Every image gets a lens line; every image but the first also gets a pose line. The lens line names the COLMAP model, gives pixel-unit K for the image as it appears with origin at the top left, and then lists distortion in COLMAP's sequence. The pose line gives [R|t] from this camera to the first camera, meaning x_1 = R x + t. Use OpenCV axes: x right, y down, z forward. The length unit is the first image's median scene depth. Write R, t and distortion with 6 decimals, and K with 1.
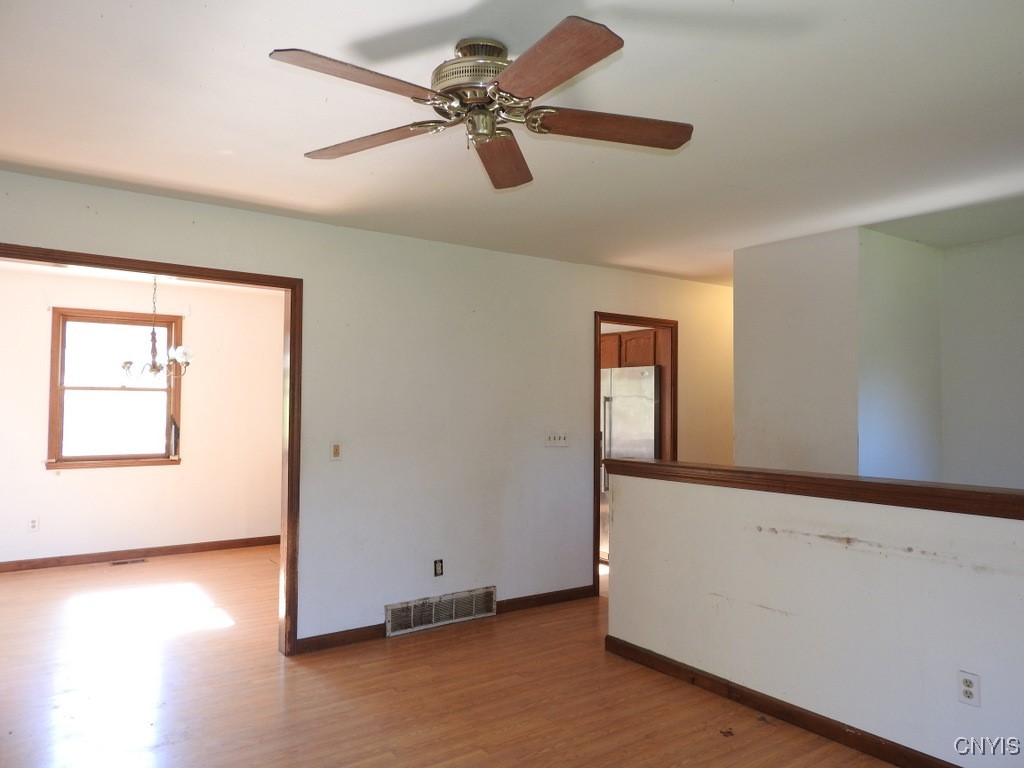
lens RADIAL K [[727.5, 0, 512.5], [0, 727.5, 384.6], [0, 0, 1]] dist [0.000403, 0.006135]
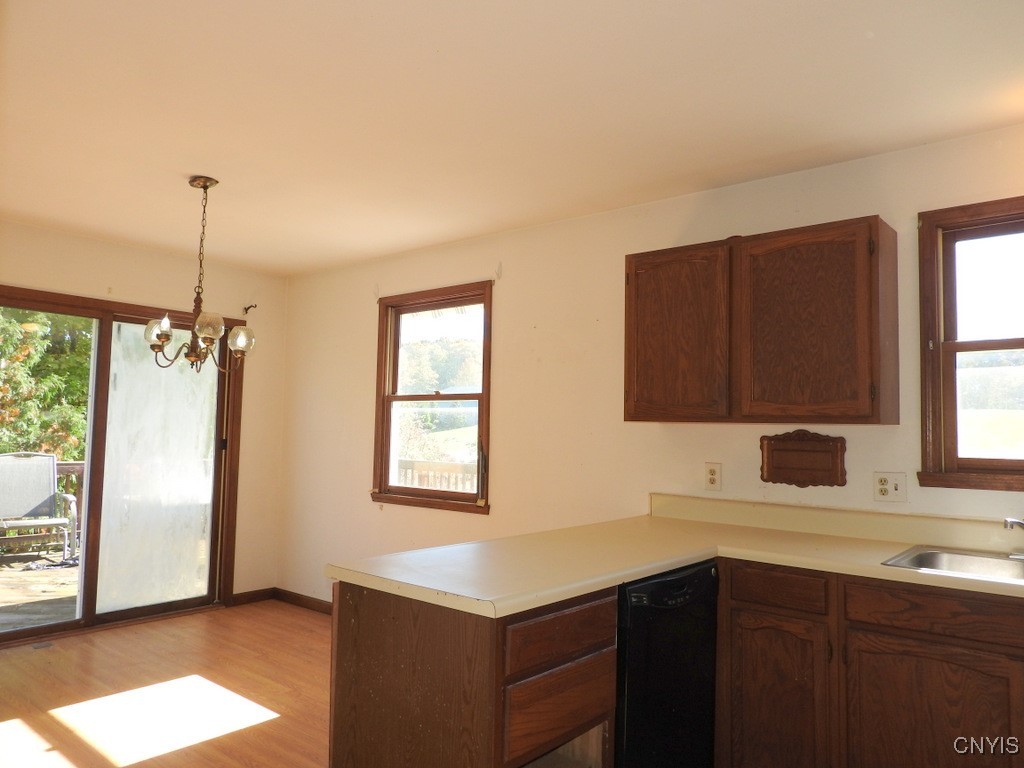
lens RADIAL K [[727.5, 0, 511.5], [0, 727.5, 386.3], [0, 0, 1]] dist [0.000403, 0.006135]
pose [[0.256892, -0.068380, -0.964018, 0.238293], [0.006055, 0.997588, -0.069148, 0.064030], [0.966421, 0.011927, 0.256686, 1.272125]]
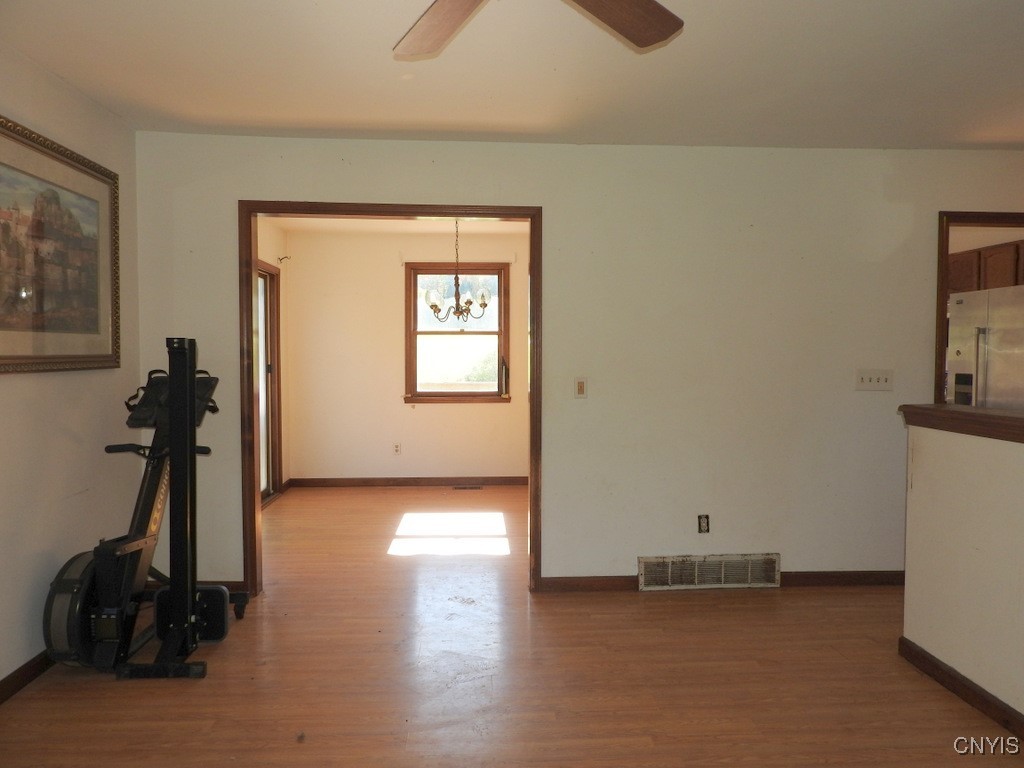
lens RADIAL K [[727.5, 0, 509.0], [0, 727.5, 386.4], [0, 0, 1]] dist [0.000403, 0.006135]
pose [[0.846879, 0.016801, -0.531521, 0.164110], [0.021716, 0.997574, 0.066133, 0.022512], [0.531343, -0.067550, 0.844460, 0.142212]]
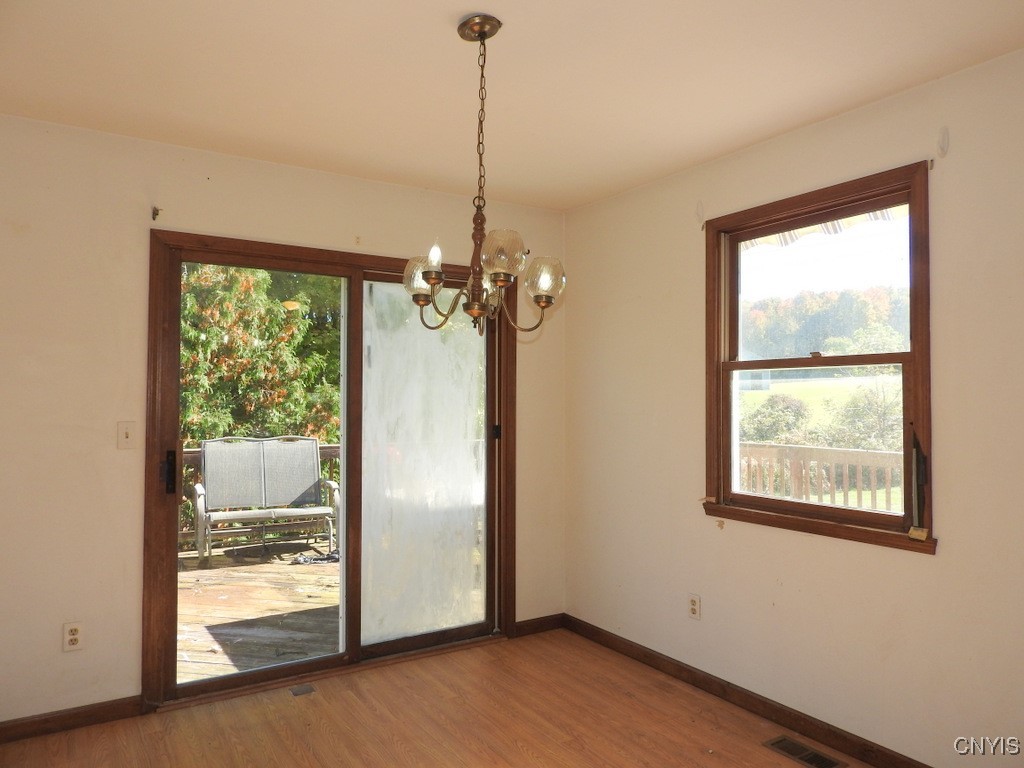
lens RADIAL K [[727.5, 0, 512.0], [0, 727.5, 386.3], [0, 0, 1]] dist [0.000403, 0.006135]
pose [[-0.051539, -0.029044, -0.998249, -0.101140], [0.022007, 0.999301, -0.030211, 0.044154], [0.998428, -0.023525, -0.050863, 1.192911]]
